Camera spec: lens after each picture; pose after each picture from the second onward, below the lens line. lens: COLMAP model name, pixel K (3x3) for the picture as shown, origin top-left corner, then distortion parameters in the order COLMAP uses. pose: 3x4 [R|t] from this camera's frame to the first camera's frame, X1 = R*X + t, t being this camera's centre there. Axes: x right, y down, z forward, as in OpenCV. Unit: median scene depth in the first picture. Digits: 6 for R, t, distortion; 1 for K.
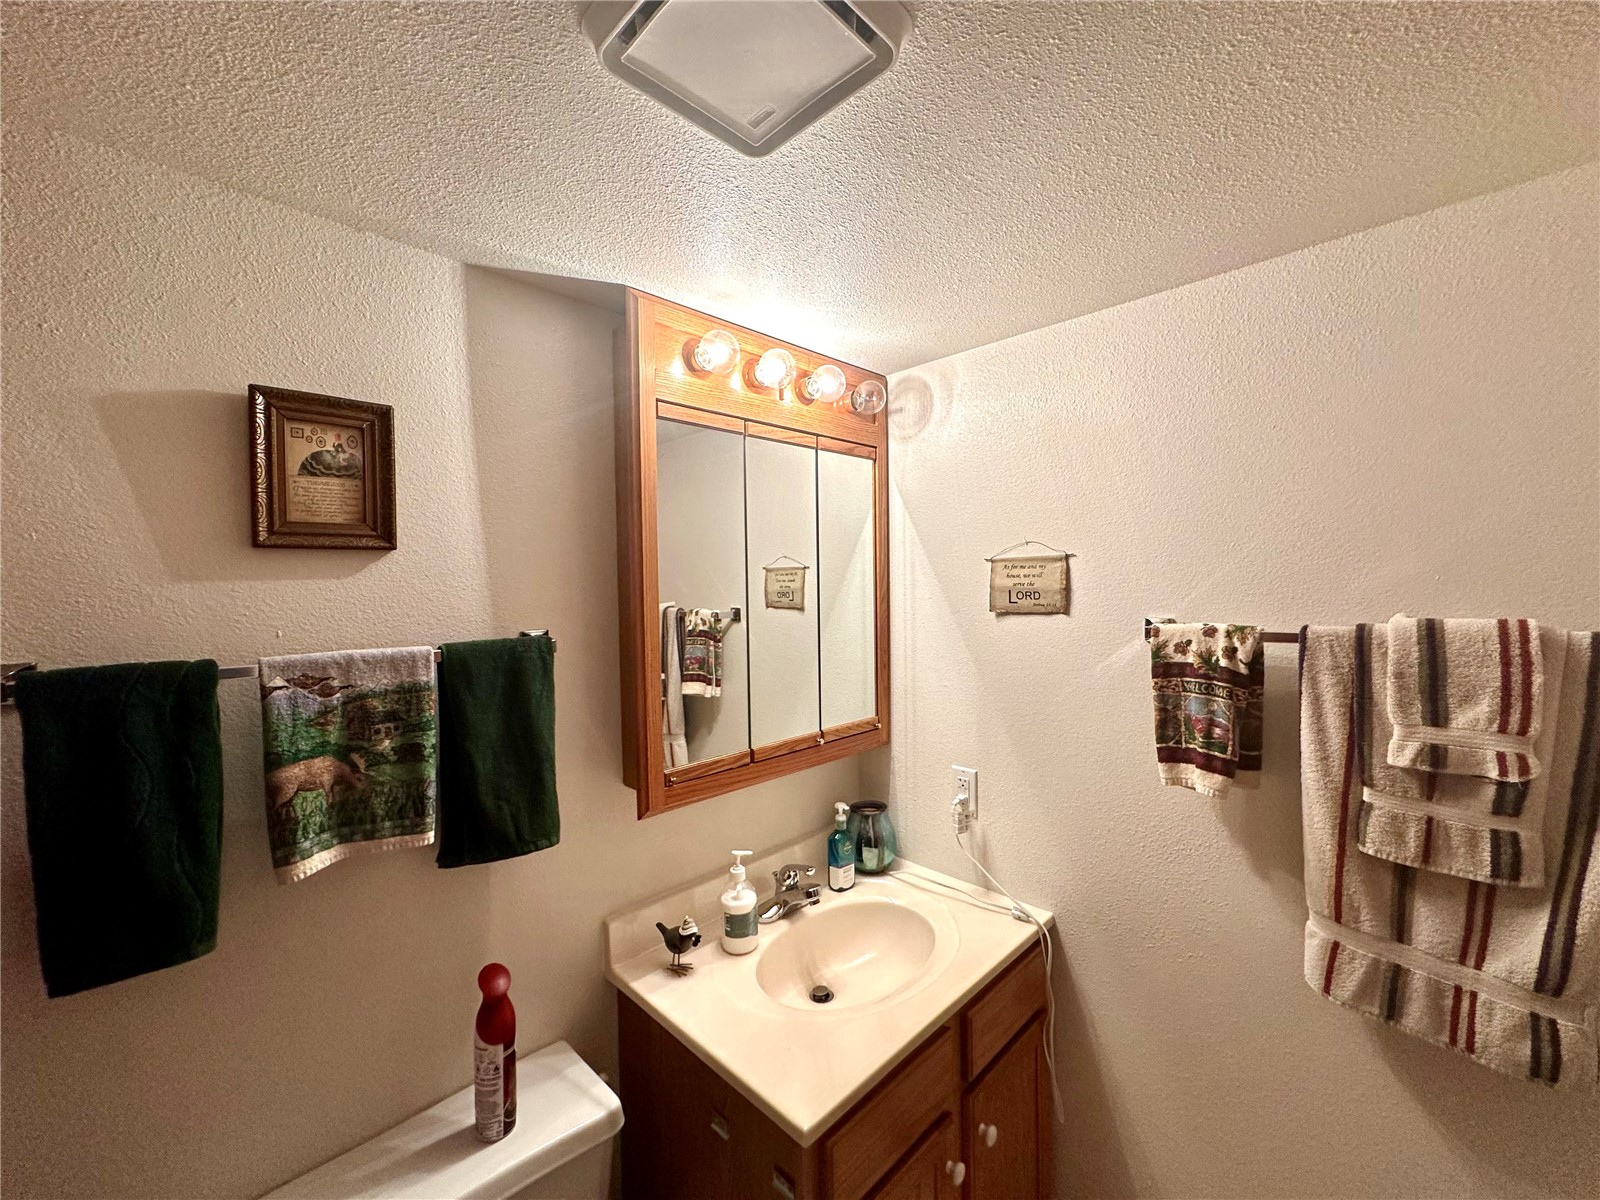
lens RADIAL K [[638.9, 0, 800.0], [0, 638.9, 600.0], [0, 0, 1]] dist [-0.007462, 0.002038]
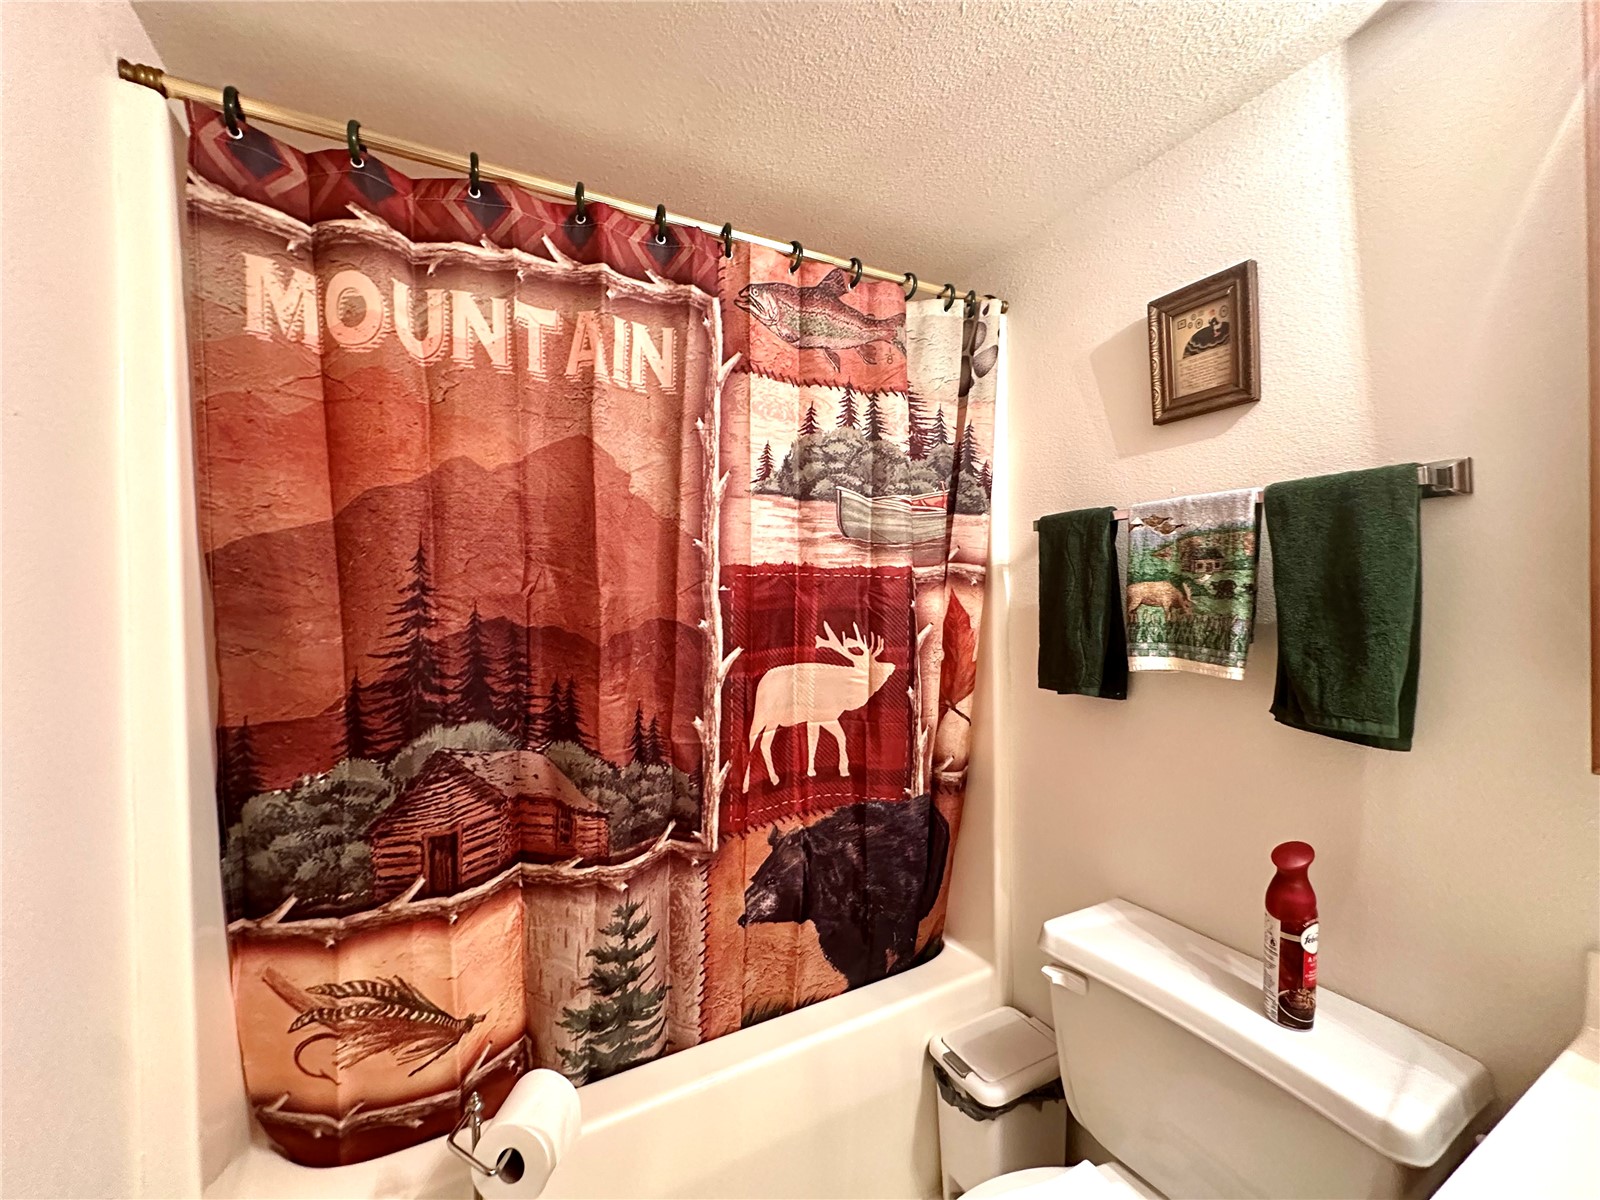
lens RADIAL K [[638.9, 0, 800.0], [0, 638.9, 600.0], [0, 0, 1]] dist [-0.007462, 0.002038]
pose [[-0.297096, 0.029676, -0.954386, 0.622171], [-0.000604, 0.999511, 0.031267, 0.232676], [0.954847, 0.009865, -0.296933, 0.662797]]
